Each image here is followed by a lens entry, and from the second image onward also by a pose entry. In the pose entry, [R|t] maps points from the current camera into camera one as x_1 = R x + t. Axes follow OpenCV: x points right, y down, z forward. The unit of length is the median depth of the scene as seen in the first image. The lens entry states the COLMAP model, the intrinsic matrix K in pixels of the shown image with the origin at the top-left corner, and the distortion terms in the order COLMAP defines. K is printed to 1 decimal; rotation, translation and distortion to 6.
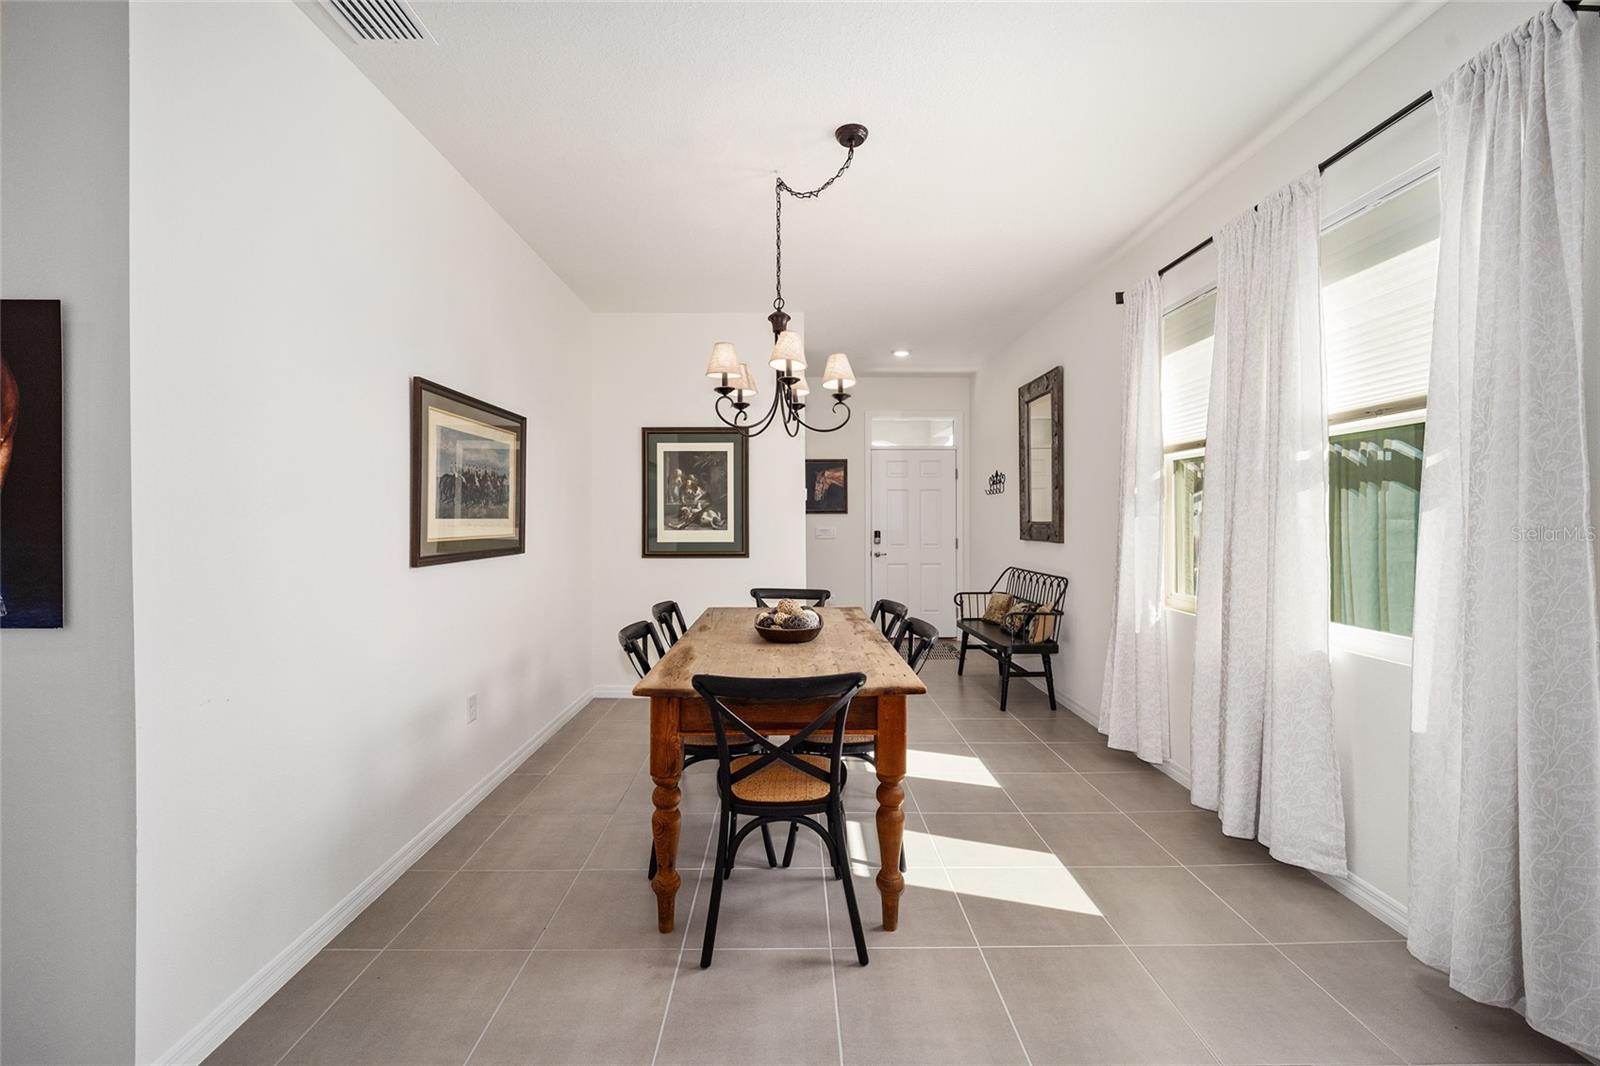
lens RADIAL K [[655.9, 0, 803.7], [0, 655.9, 518.1], [0, 0, 1]] dist [0.000461, -0.000010]
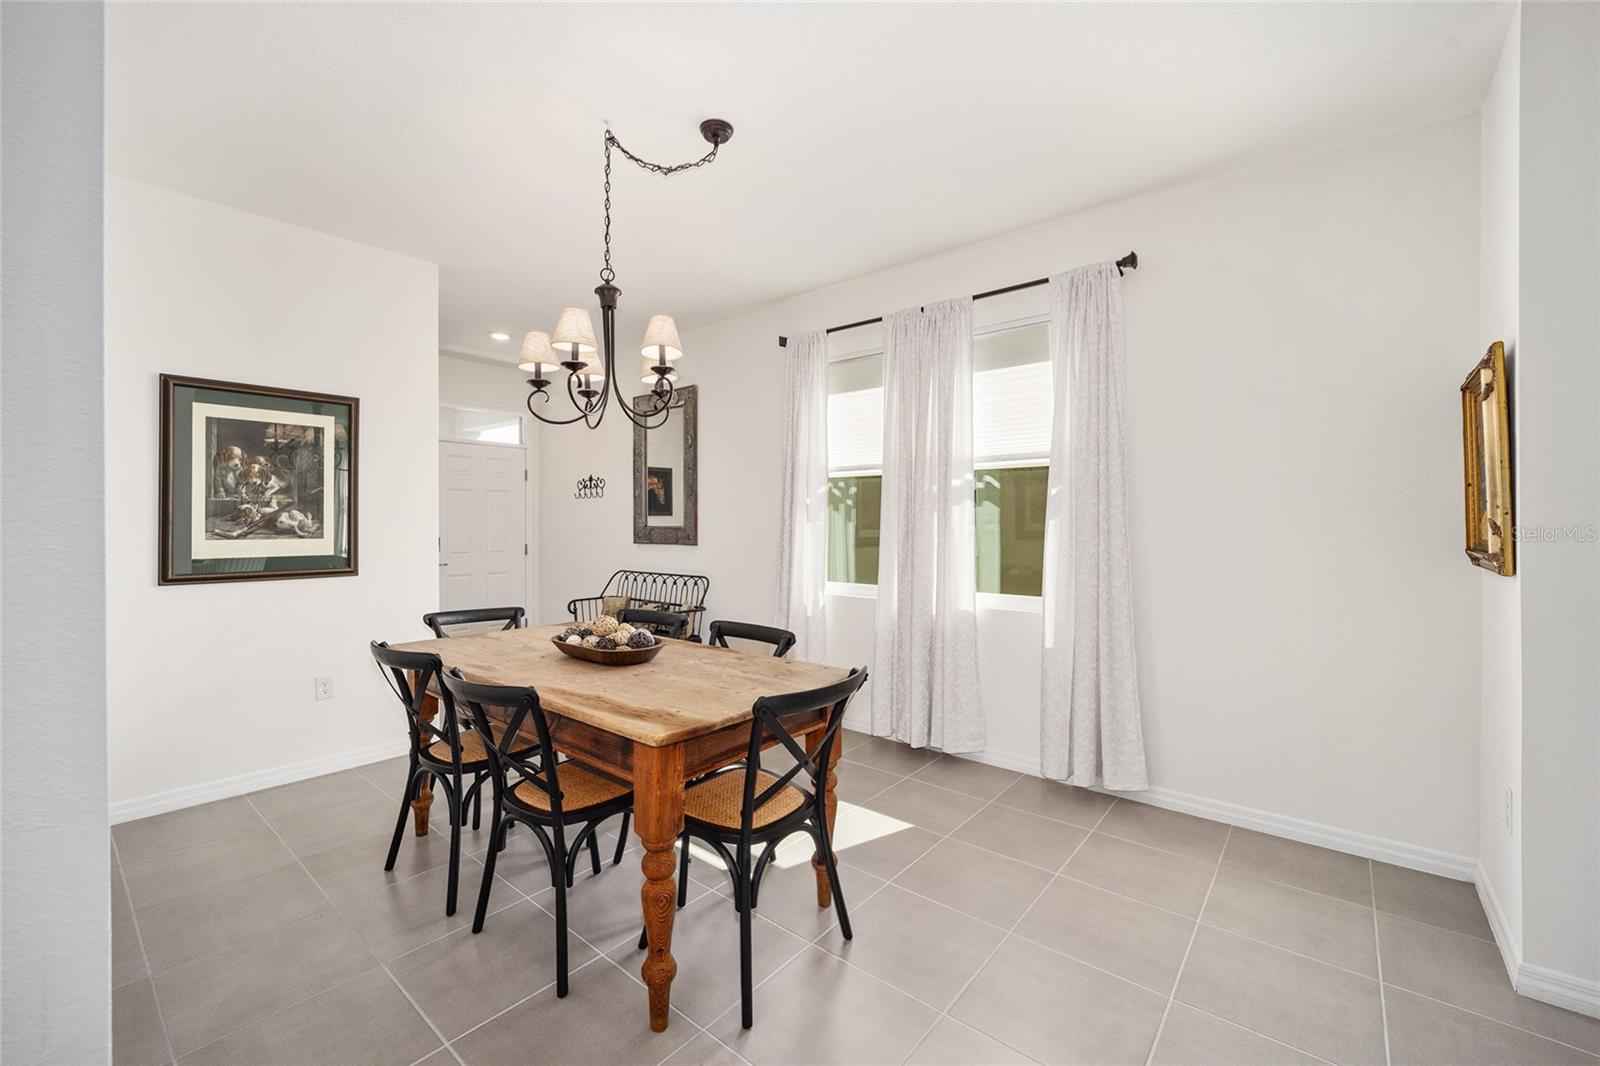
lens RADIAL K [[655.7, 0, 796.4], [0, 655.7, 523.2], [0, 0, 1]] dist [-0.001783, -0.000080]
pose [[0.656691, 0.002477, 0.754155, -0.317171], [-0.003064, 0.999995, -0.000617, 0.000744], [-0.754153, -0.001906, 0.656696, 0.145416]]
